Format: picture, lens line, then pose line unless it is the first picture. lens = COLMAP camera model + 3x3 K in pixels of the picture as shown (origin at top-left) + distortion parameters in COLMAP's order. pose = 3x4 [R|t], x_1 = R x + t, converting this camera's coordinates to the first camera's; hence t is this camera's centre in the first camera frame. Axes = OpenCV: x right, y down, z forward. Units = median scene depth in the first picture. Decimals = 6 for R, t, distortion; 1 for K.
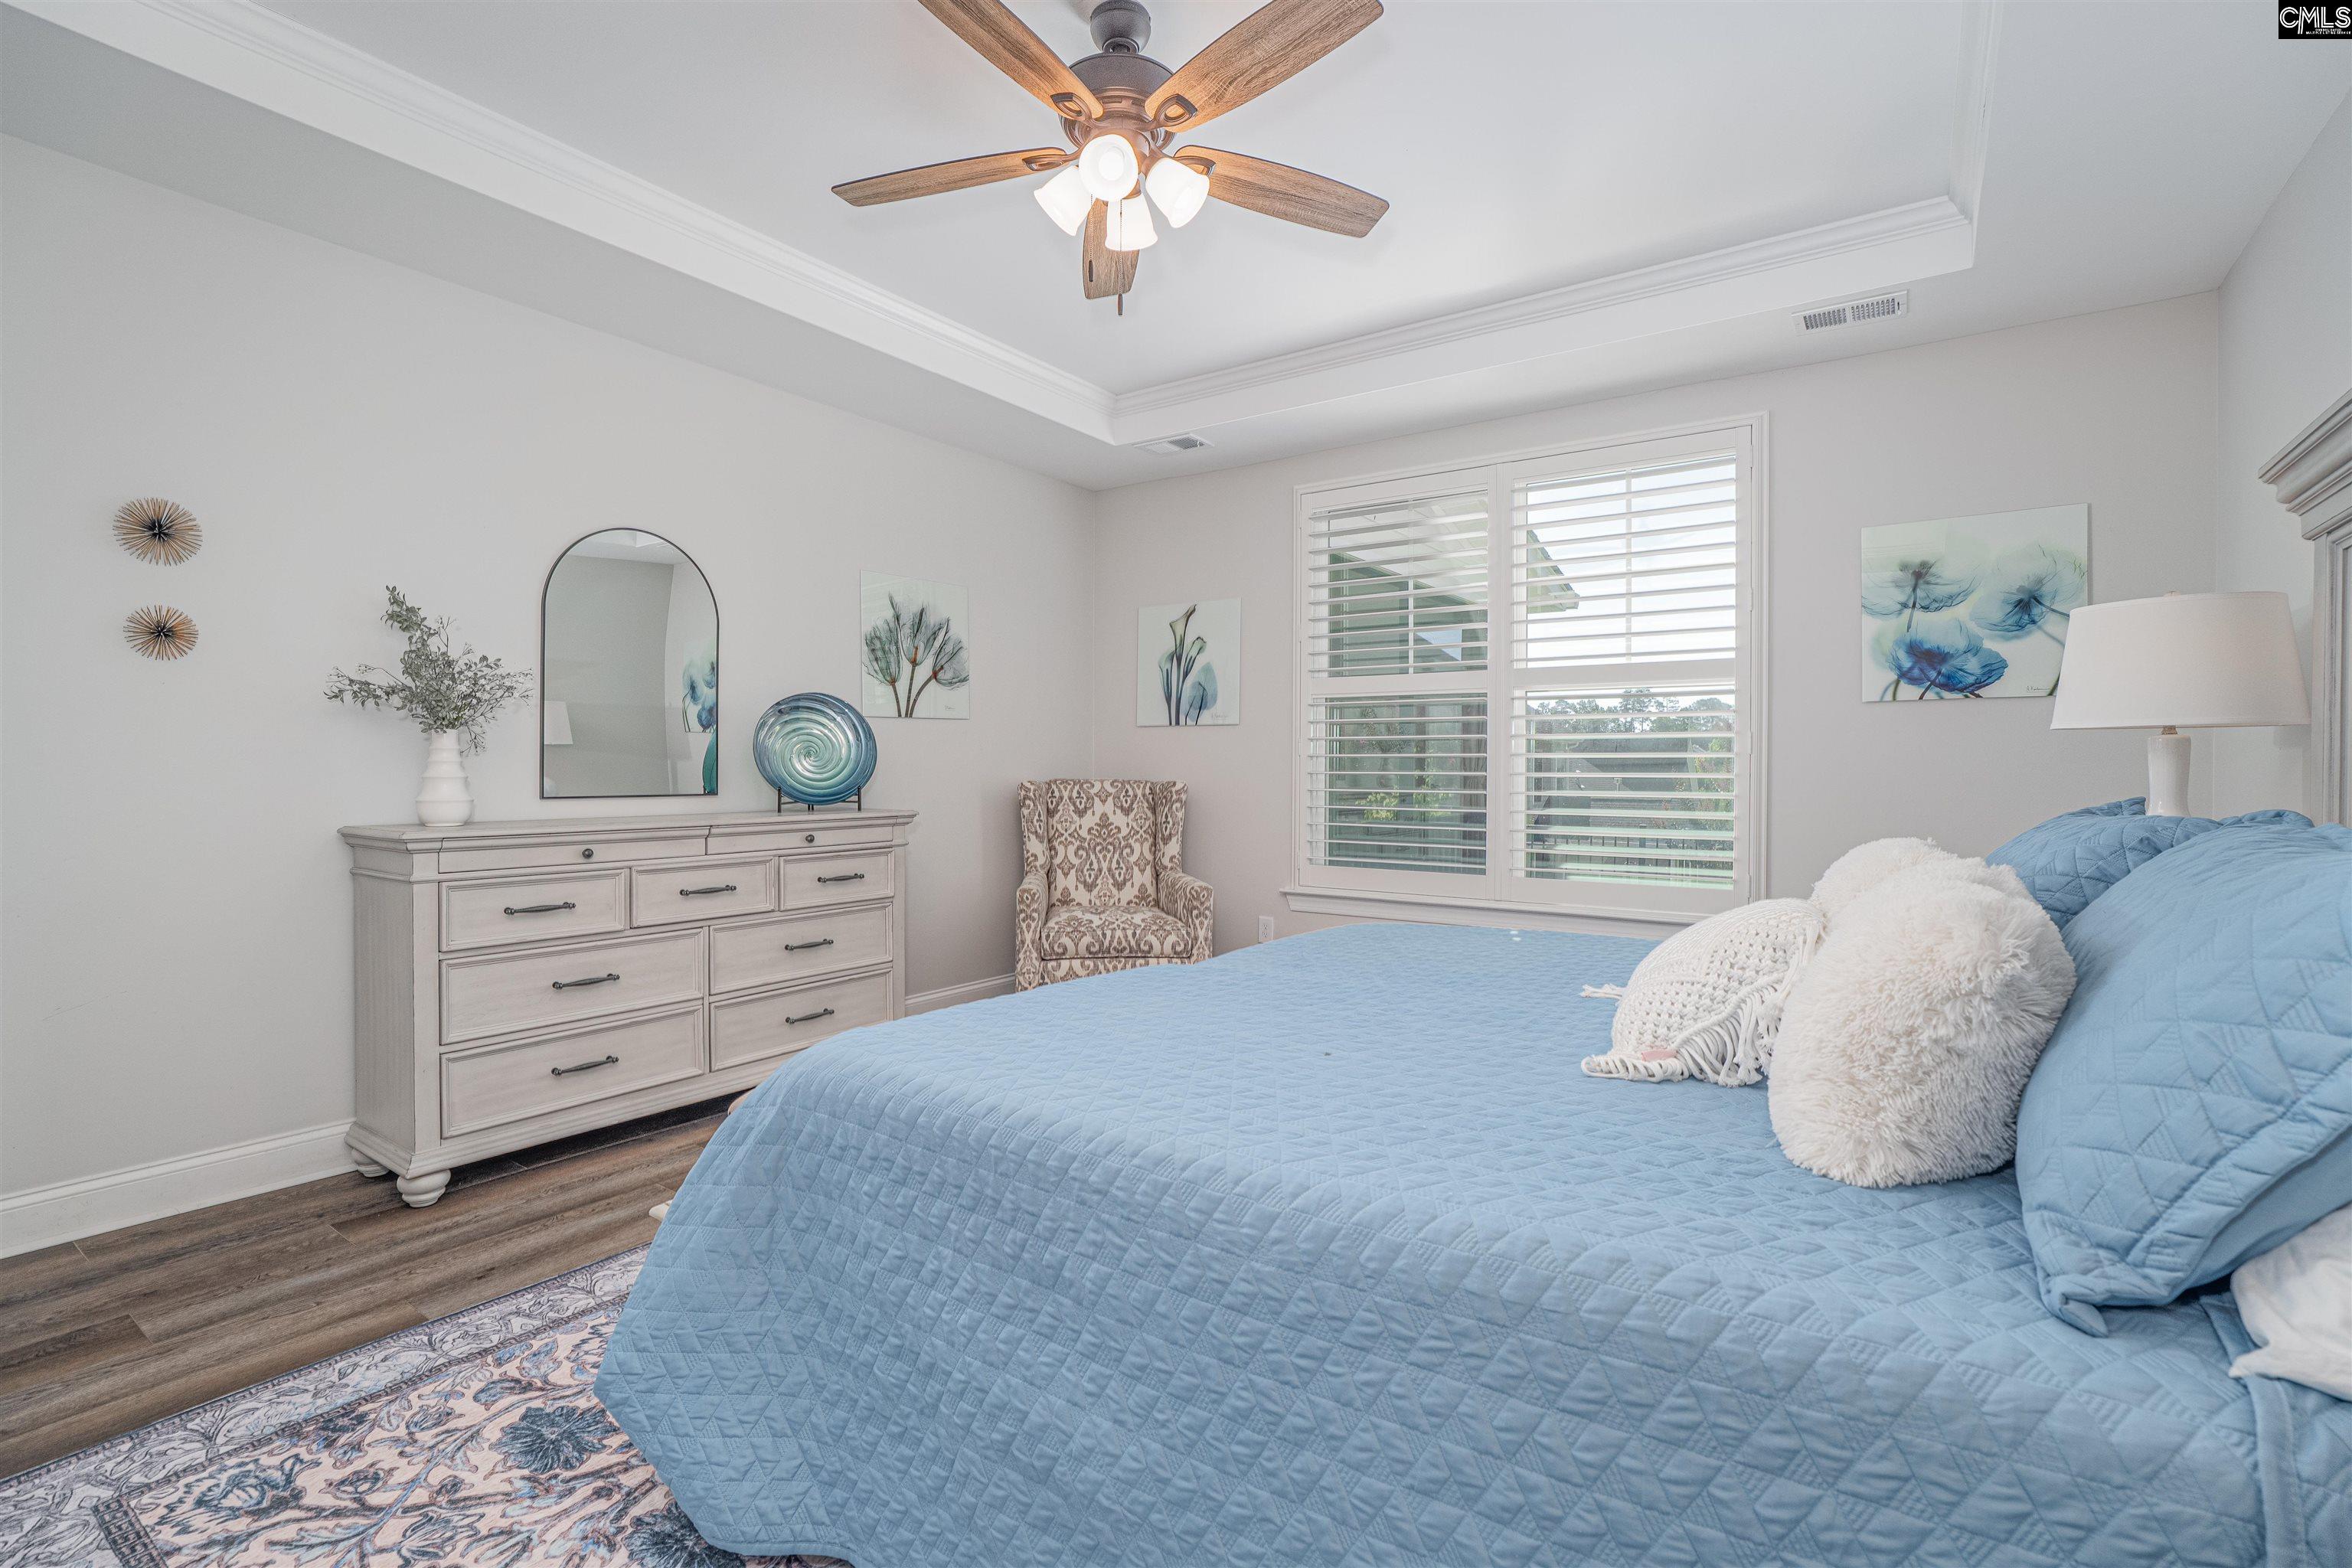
lens RADIAL K [[1068.0, 0, 1171.9], [0, 1068.0, 763.8], [0, 0, 1]] dist [-0.028986, 0.007668]
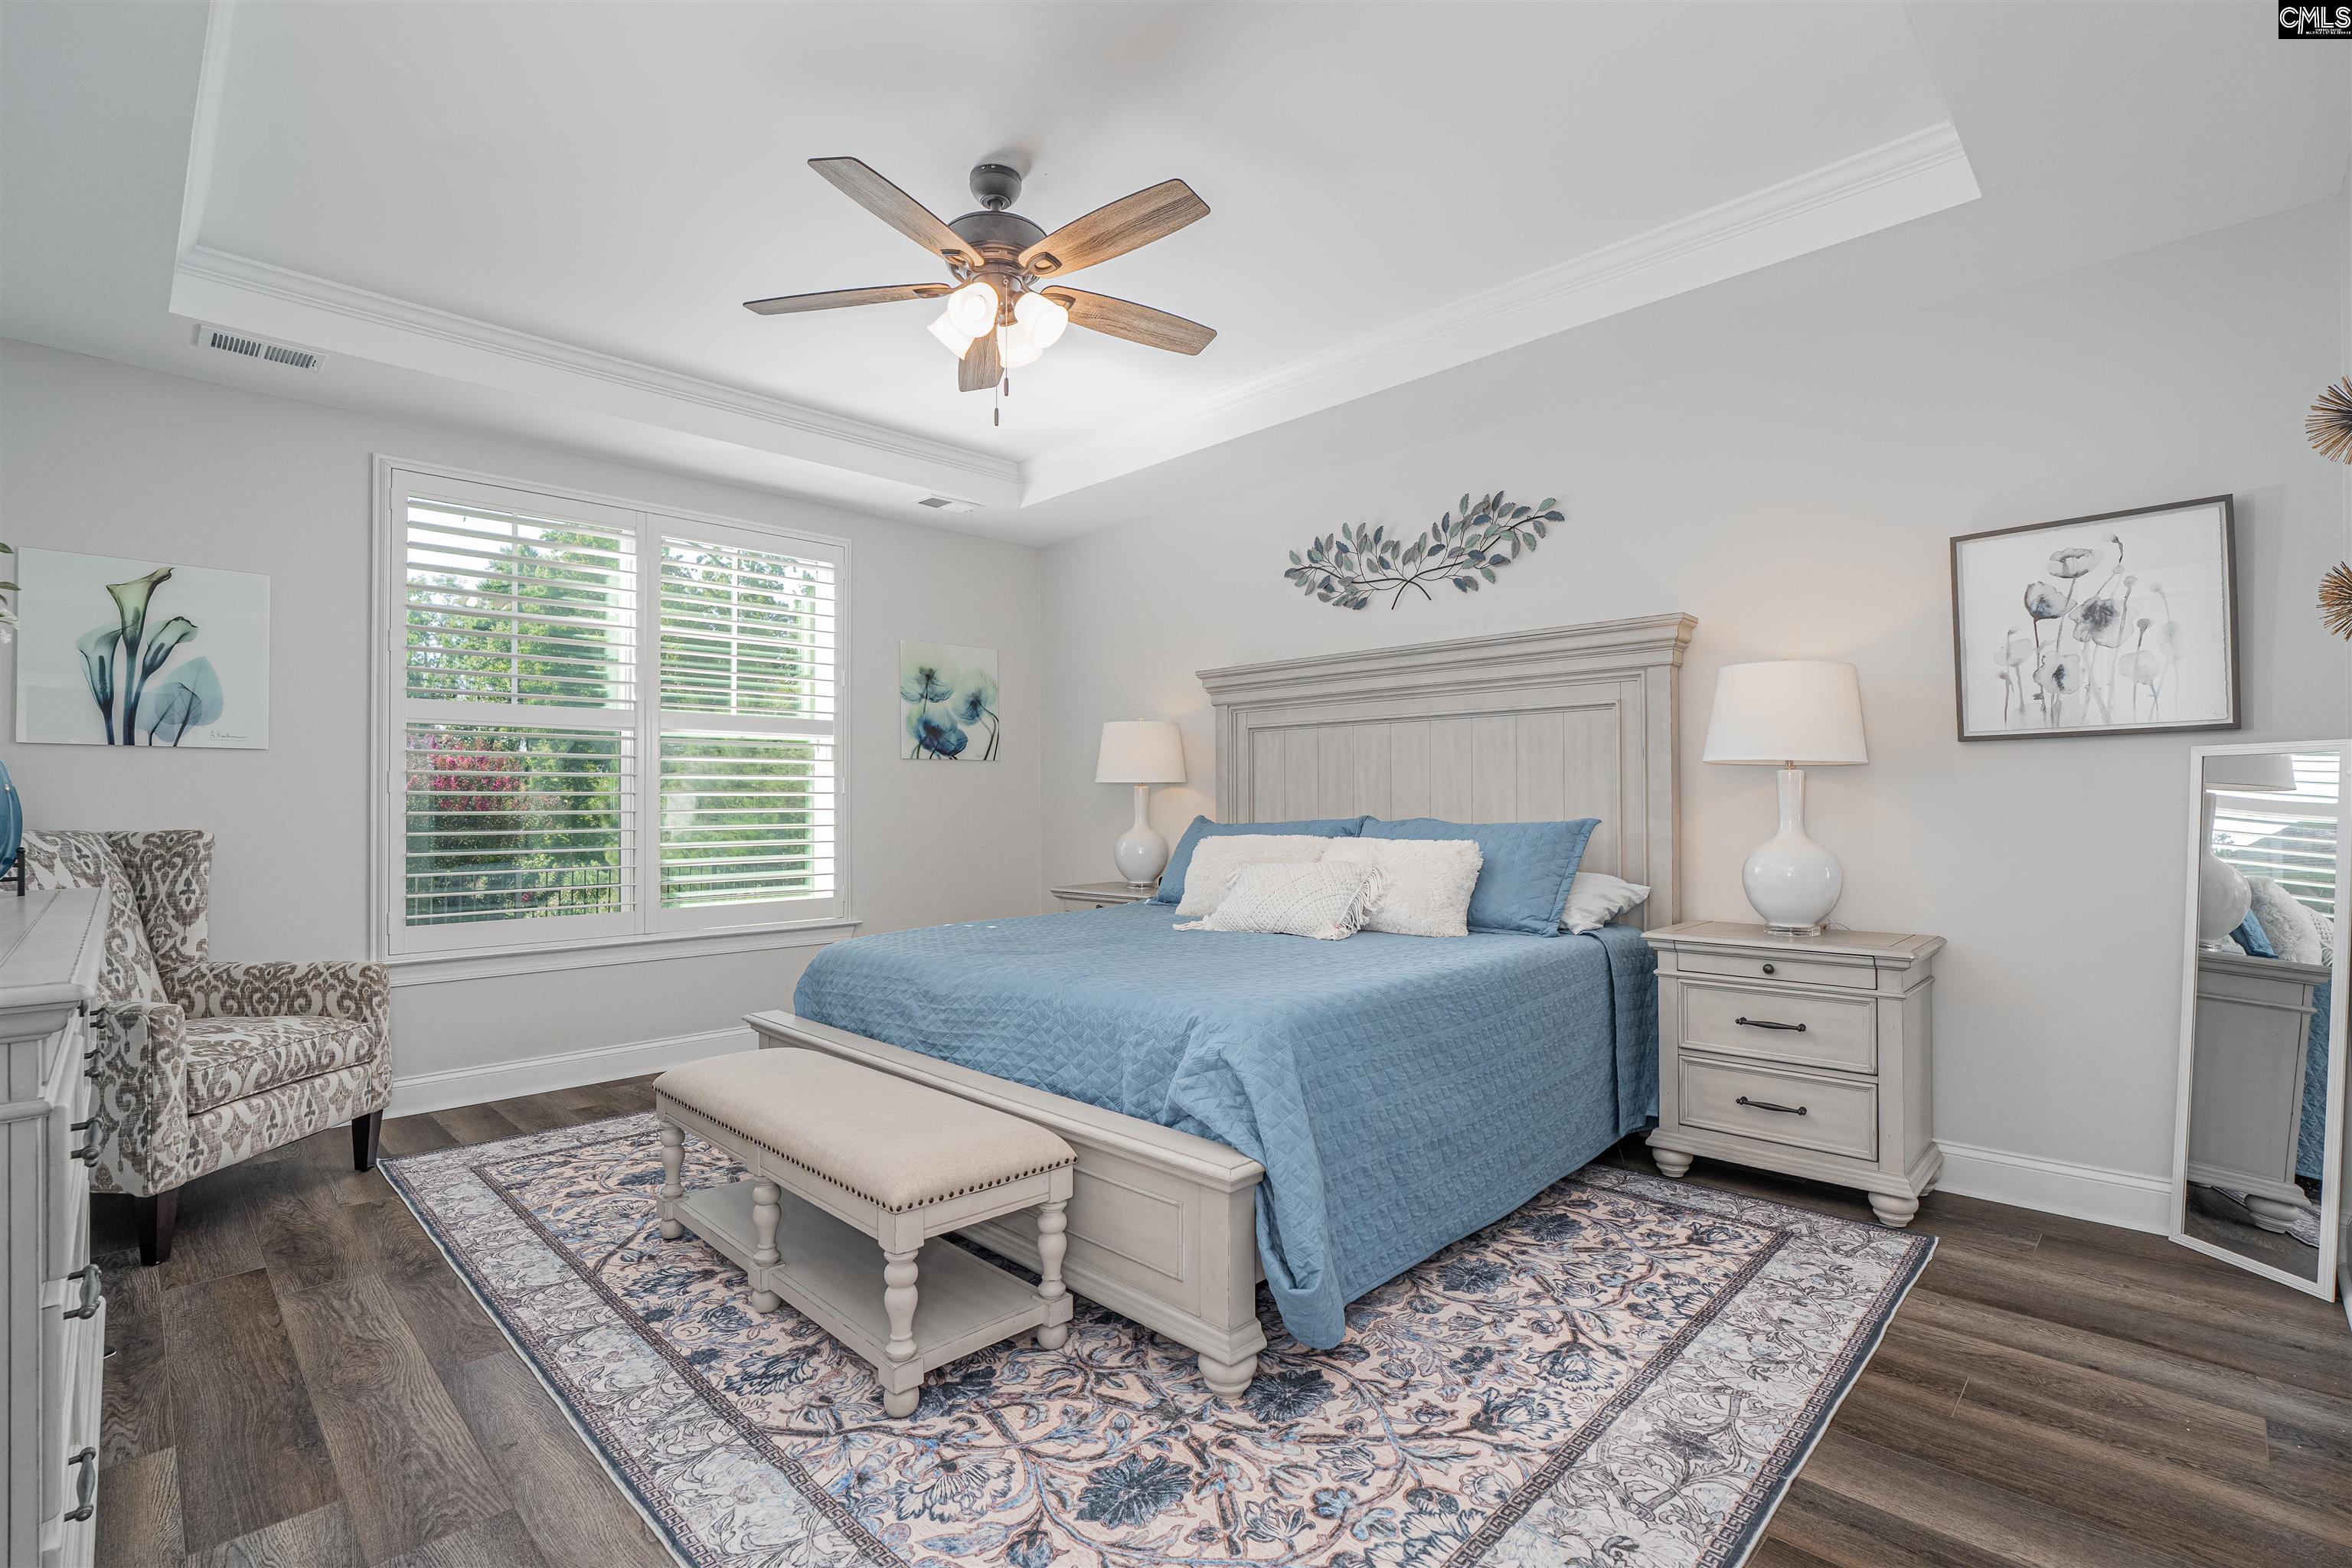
lens RADIAL K [[1068.0, 0, 1175.5], [0, 1068.0, 788.0], [0, 0, 1]] dist [-0.028986, 0.007668]
pose [[0.173058, 0.006174, 0.984892, -0.749147], [-0.000240, 0.999981, -0.006227, -0.008749], [-0.984912, 0.000841, 0.173056, 0.375398]]
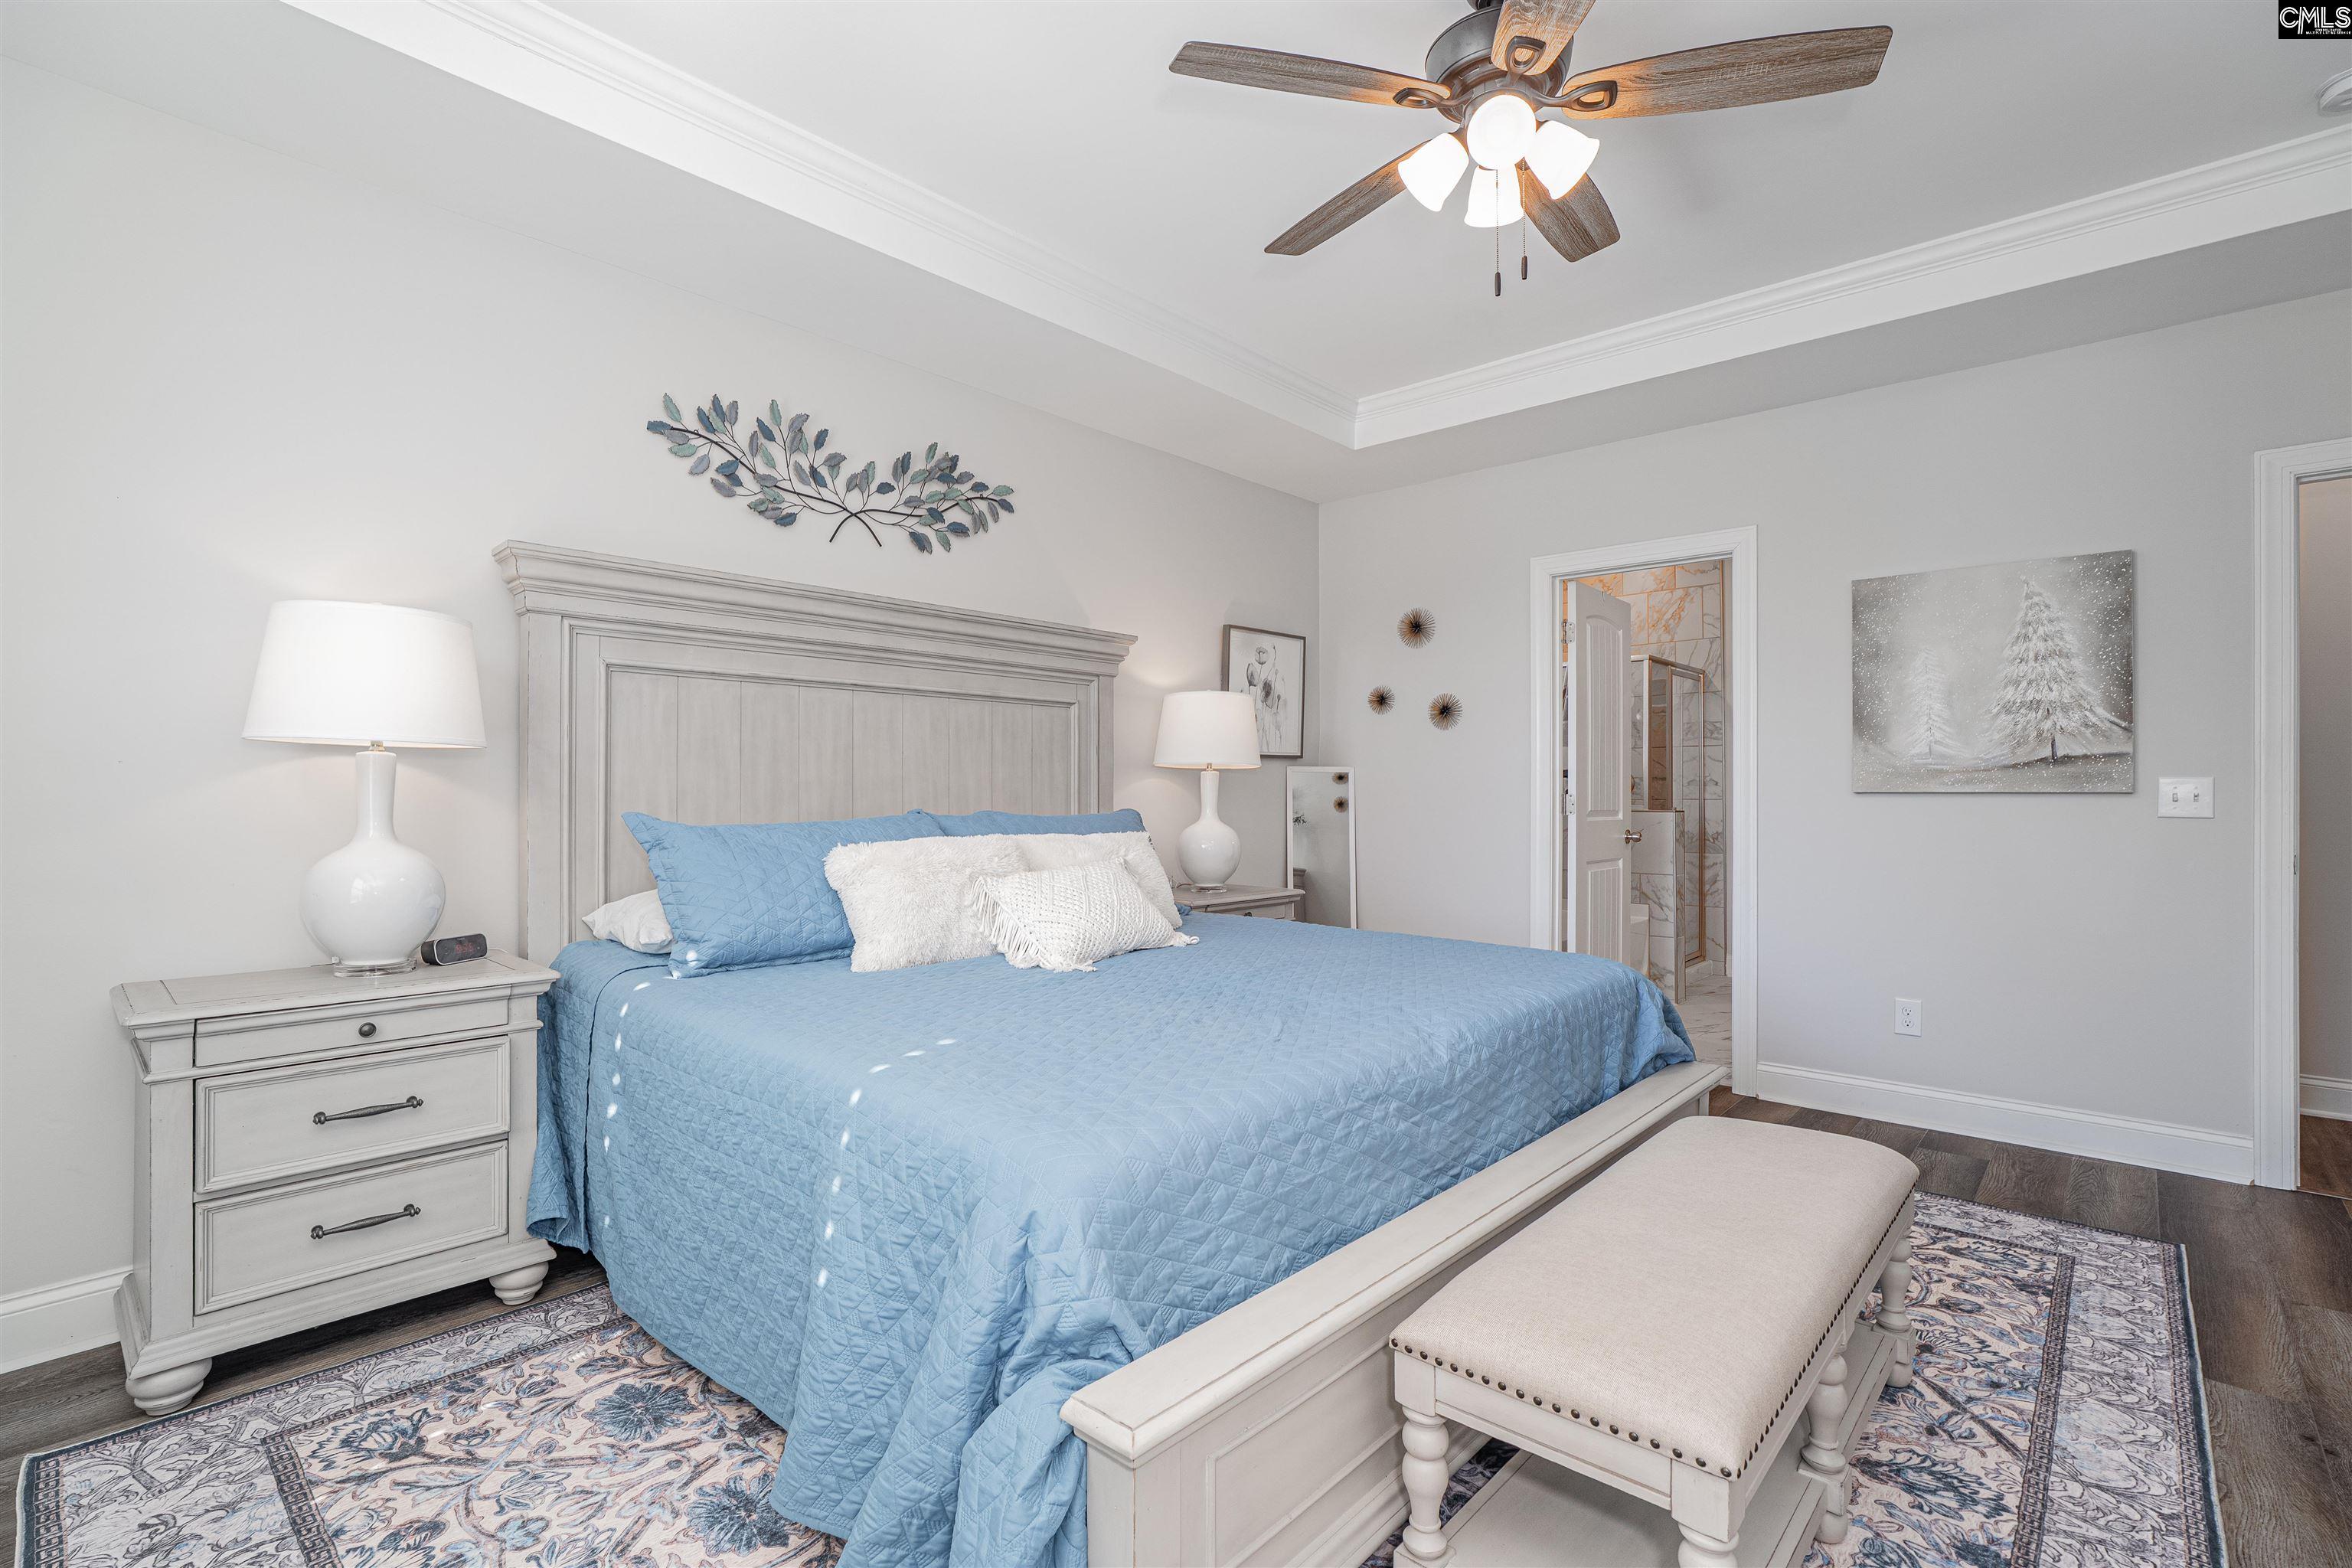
lens RADIAL K [[1068.0, 0, 1145.5], [0, 1068.0, 795.8], [0, 0, 1]] dist [-0.028986, 0.007668]
pose [[-0.988190, -0.006018, 0.153112, 0.065337], [-0.006739, 0.999969, -0.004190, 0.004242], [-0.153082, -0.005173, -0.988200, 1.212318]]
